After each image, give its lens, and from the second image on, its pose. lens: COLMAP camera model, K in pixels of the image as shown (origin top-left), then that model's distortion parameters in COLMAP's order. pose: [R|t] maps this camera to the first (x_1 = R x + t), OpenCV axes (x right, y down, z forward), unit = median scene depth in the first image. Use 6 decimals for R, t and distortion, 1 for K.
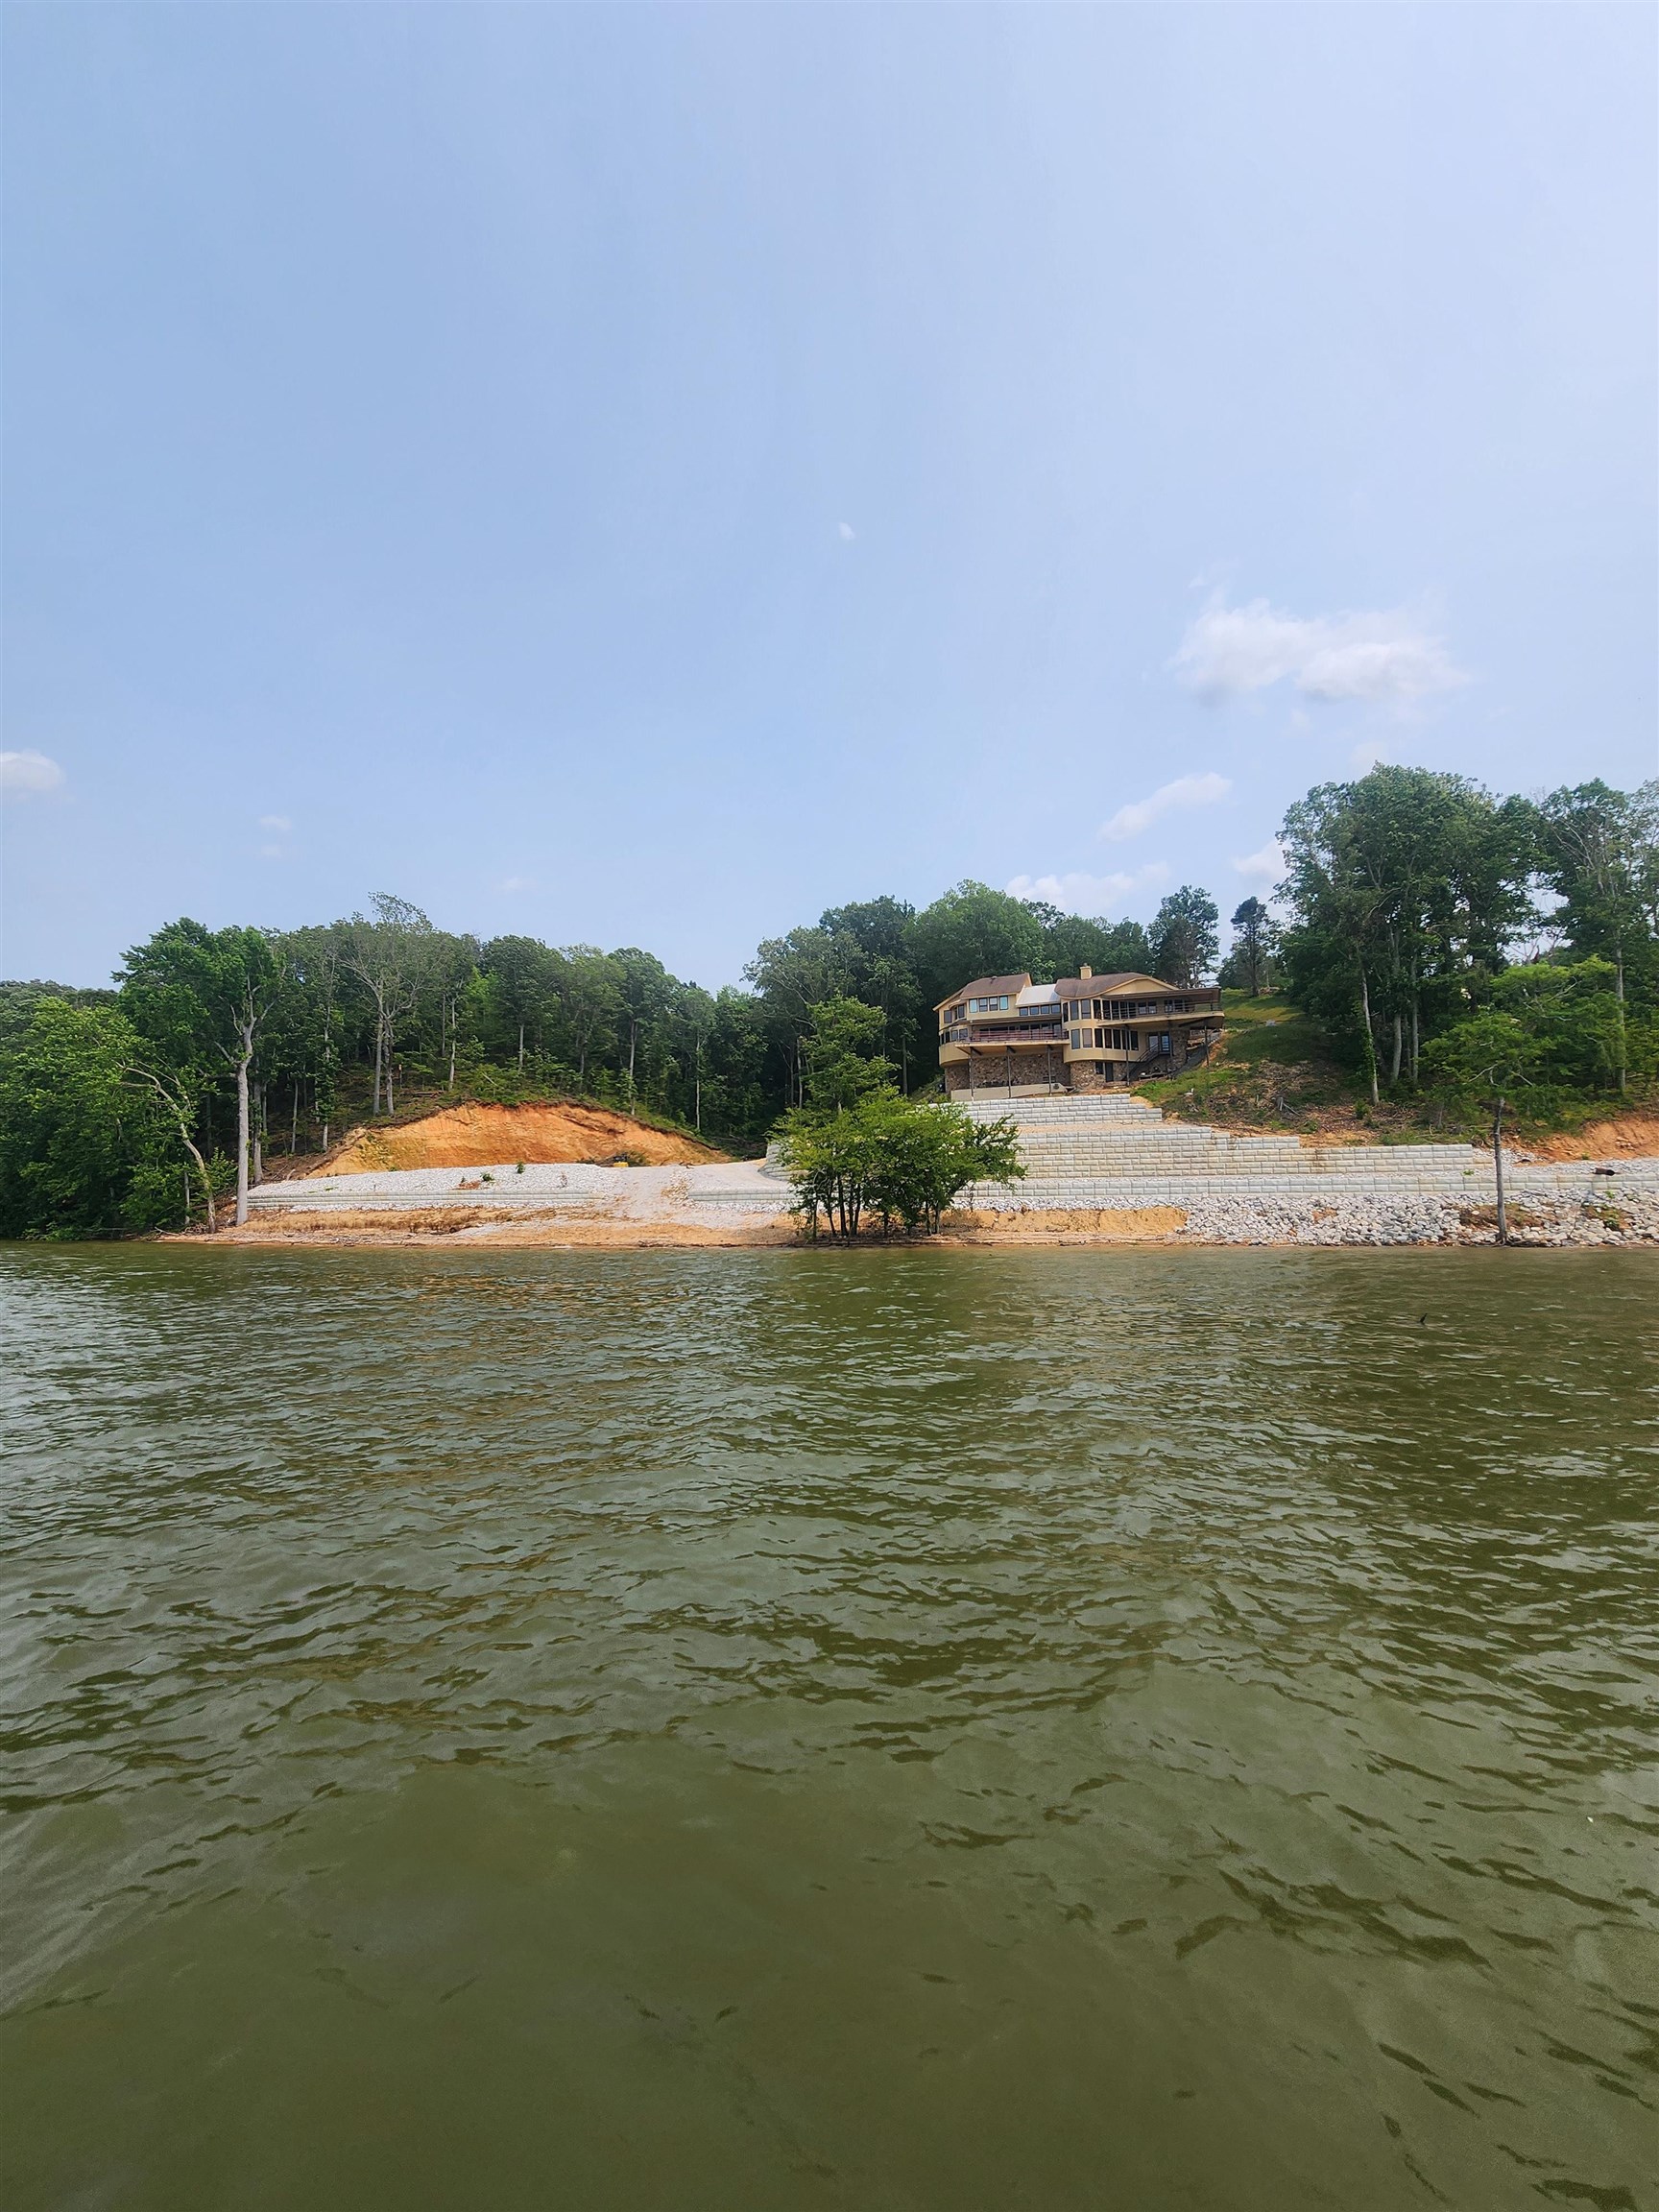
lens RADIAL K [[946.8, 0, 829.8], [0, 946.8, 1067.4], [0, 0, 1]] dist [0.016430, -0.000039]
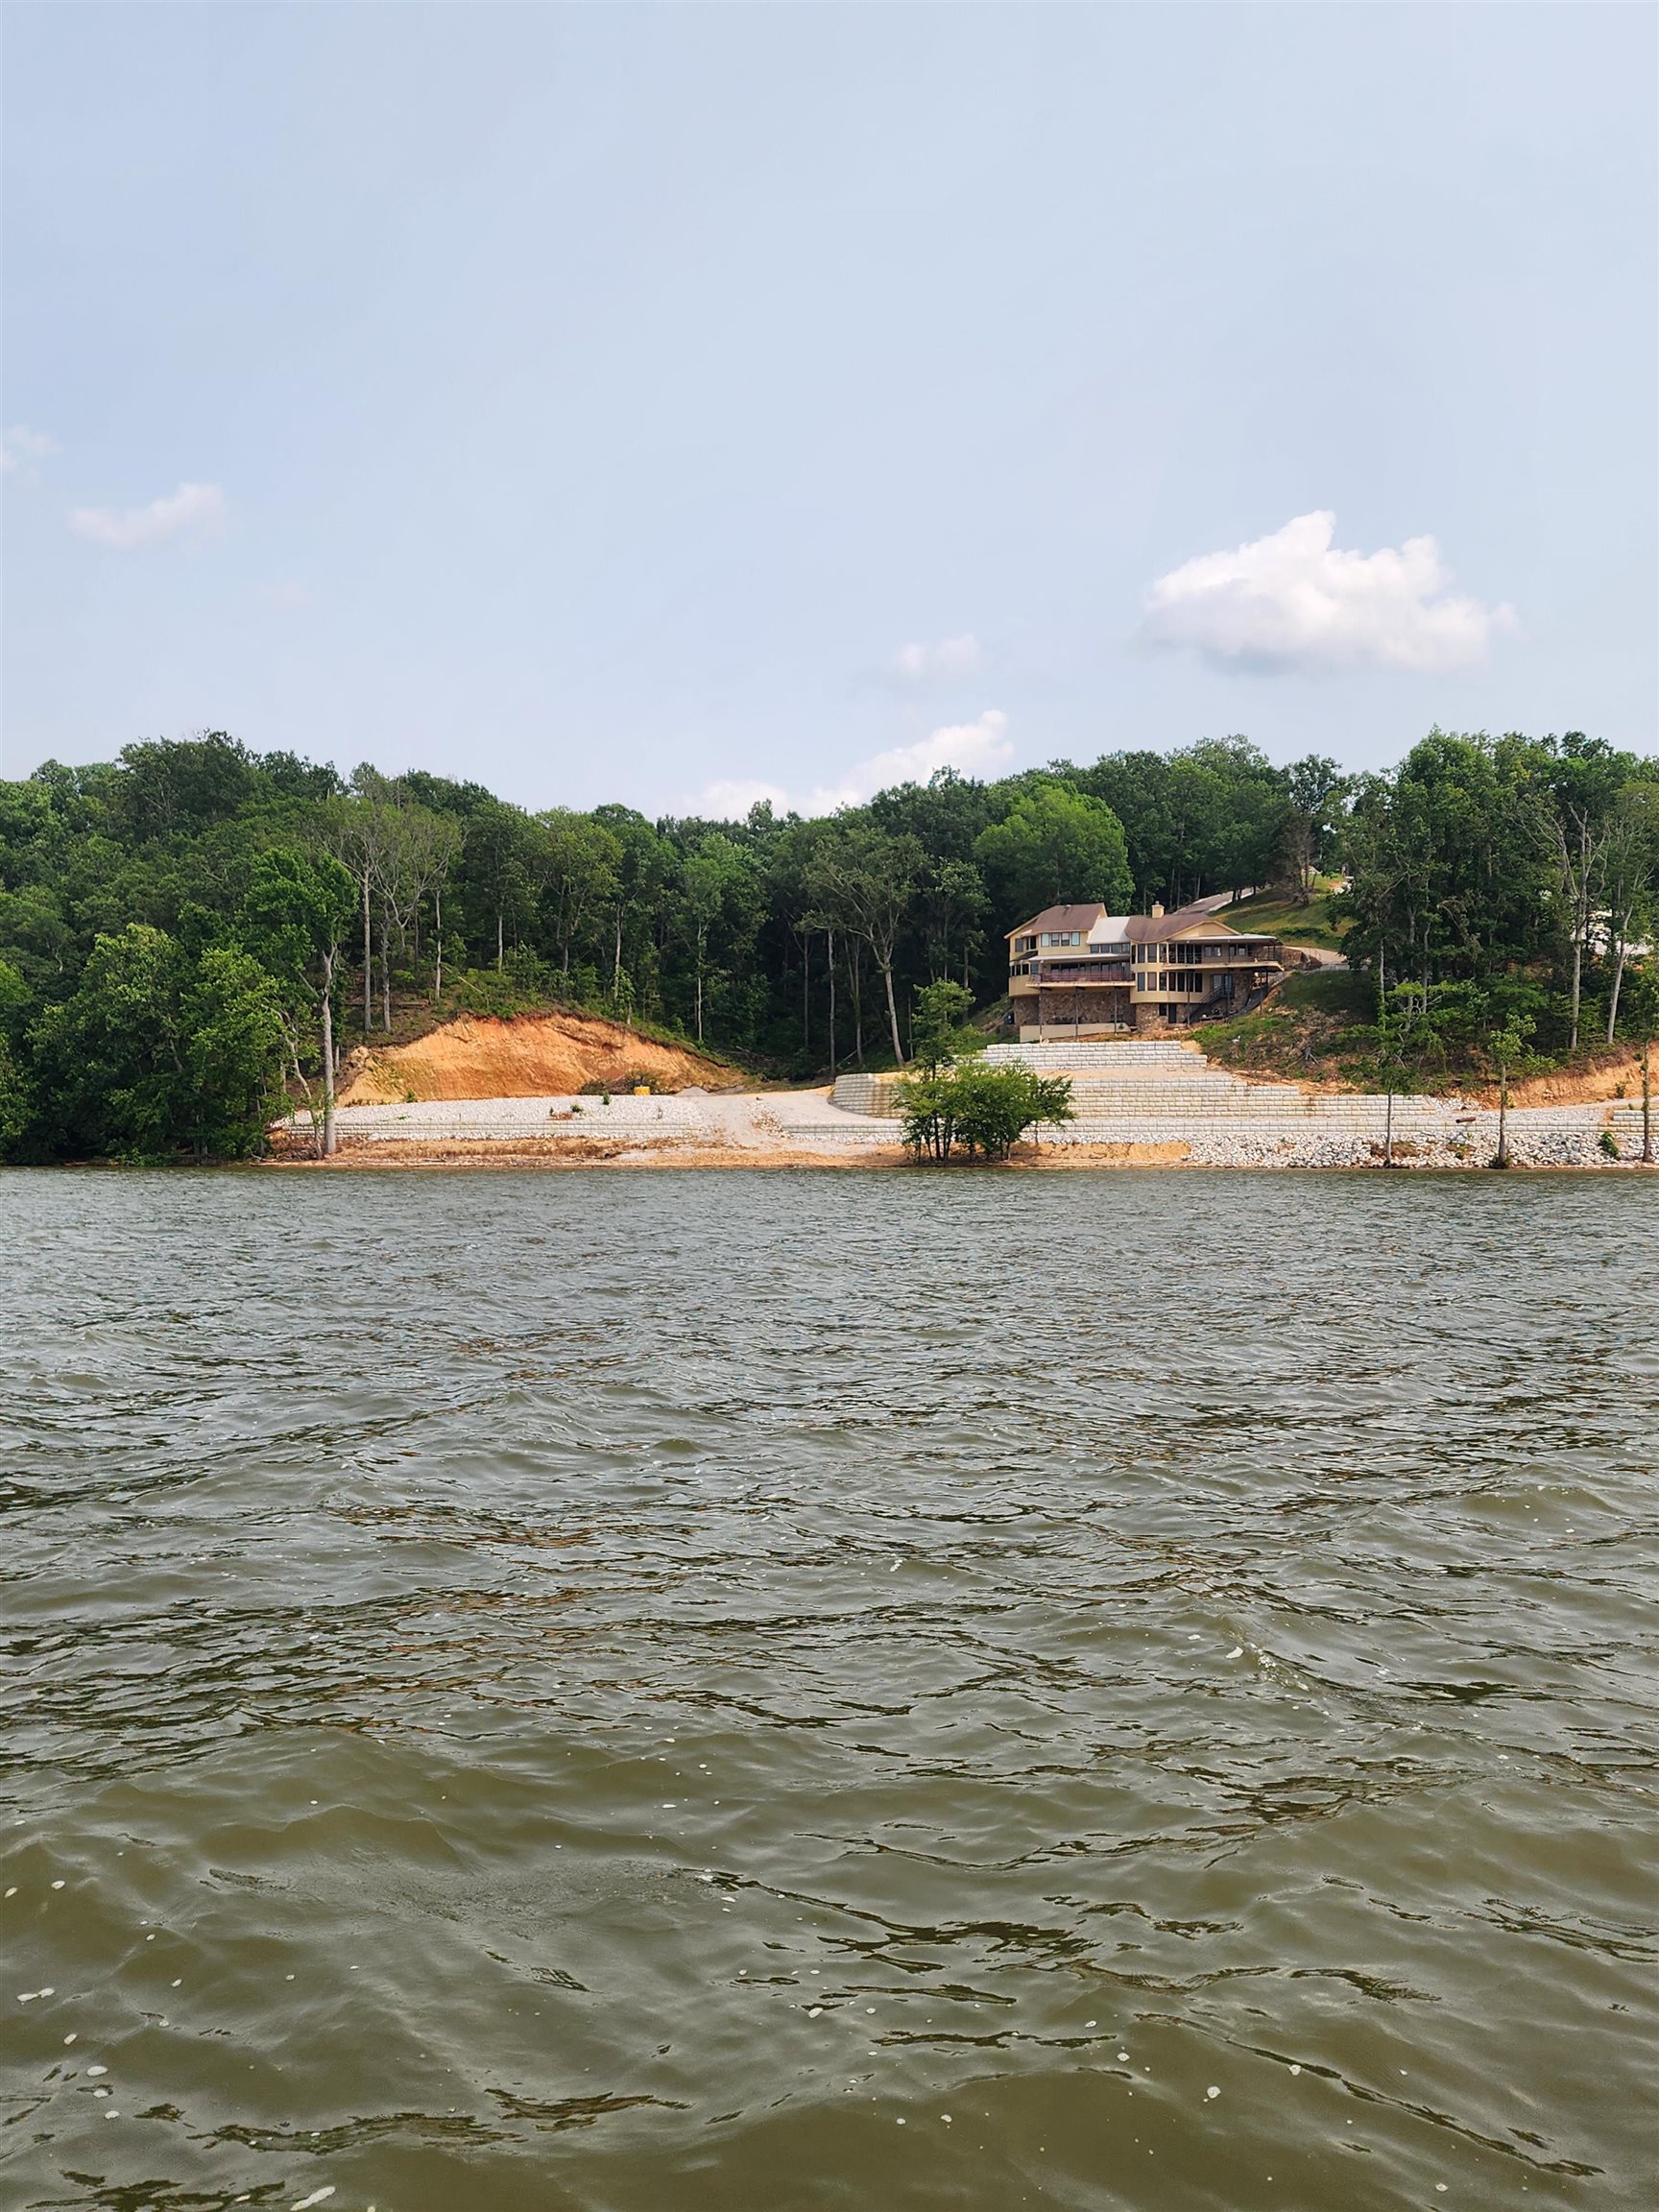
lens RADIAL K [[2087.0, 0, 853.8], [0, 2087.0, 1096.5], [0, 0, 1]] dist [0.173288, -0.003207]
pose [[0.998595, 0.009216, 0.052191, -0.173664], [-0.015719, 0.991957, 0.125597, -0.187484], [-0.050613, -0.126241, 0.990708, -1.270513]]
